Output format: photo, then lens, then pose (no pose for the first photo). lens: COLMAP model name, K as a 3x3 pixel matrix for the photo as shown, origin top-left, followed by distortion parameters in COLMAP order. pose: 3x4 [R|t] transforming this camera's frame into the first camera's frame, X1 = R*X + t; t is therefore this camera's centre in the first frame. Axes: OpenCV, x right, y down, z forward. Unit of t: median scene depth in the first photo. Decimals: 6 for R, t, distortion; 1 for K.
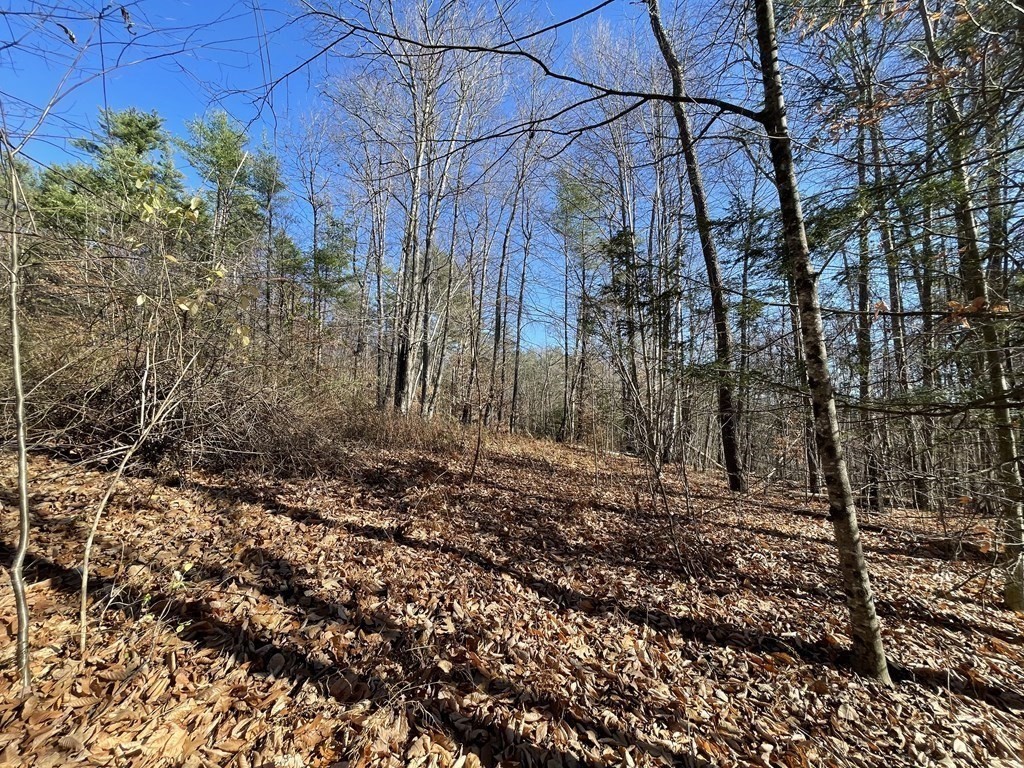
lens RADIAL K [[411.8, 0, 510.4], [0, 411.8, 384.9], [0, 0, 1]] dist [0.002119, -0.001090]
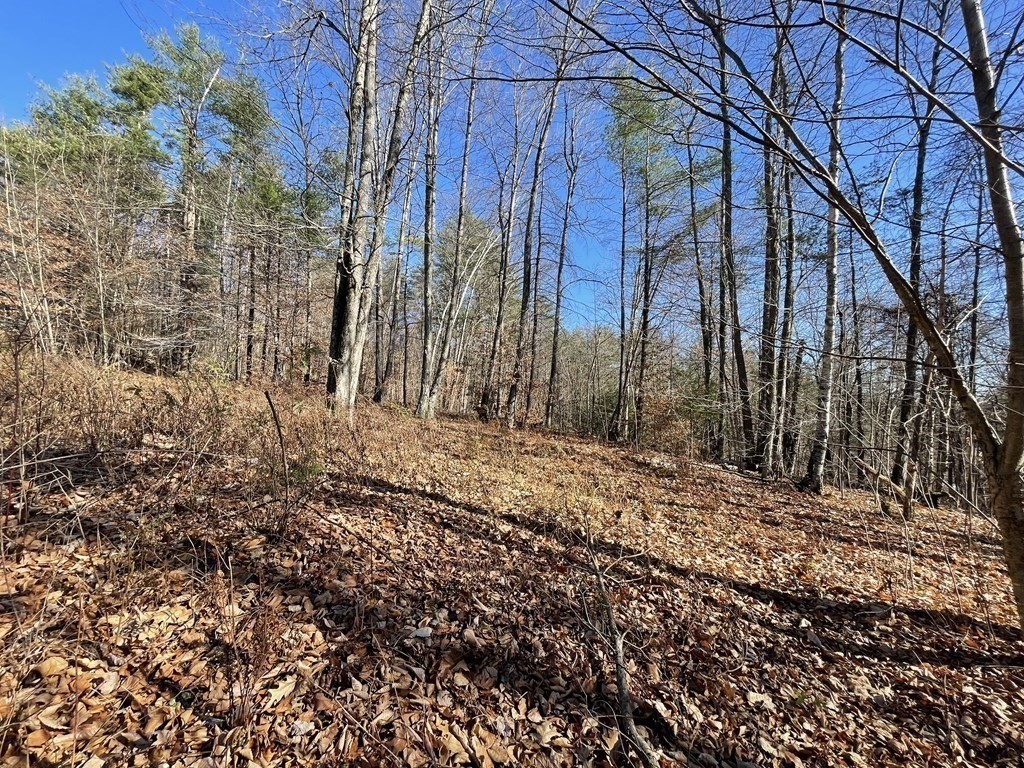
lens RADIAL K [[411.8, 0, 512.9], [0, 411.8, 388.5], [0, 0, 1]] dist [0.002119, -0.001090]
pose [[0.994271, 0.005884, -0.106727, 0.022817], [-0.001356, 0.999097, 0.042456, 0.019042], [0.106880, -0.042068, 0.993382, 0.273769]]
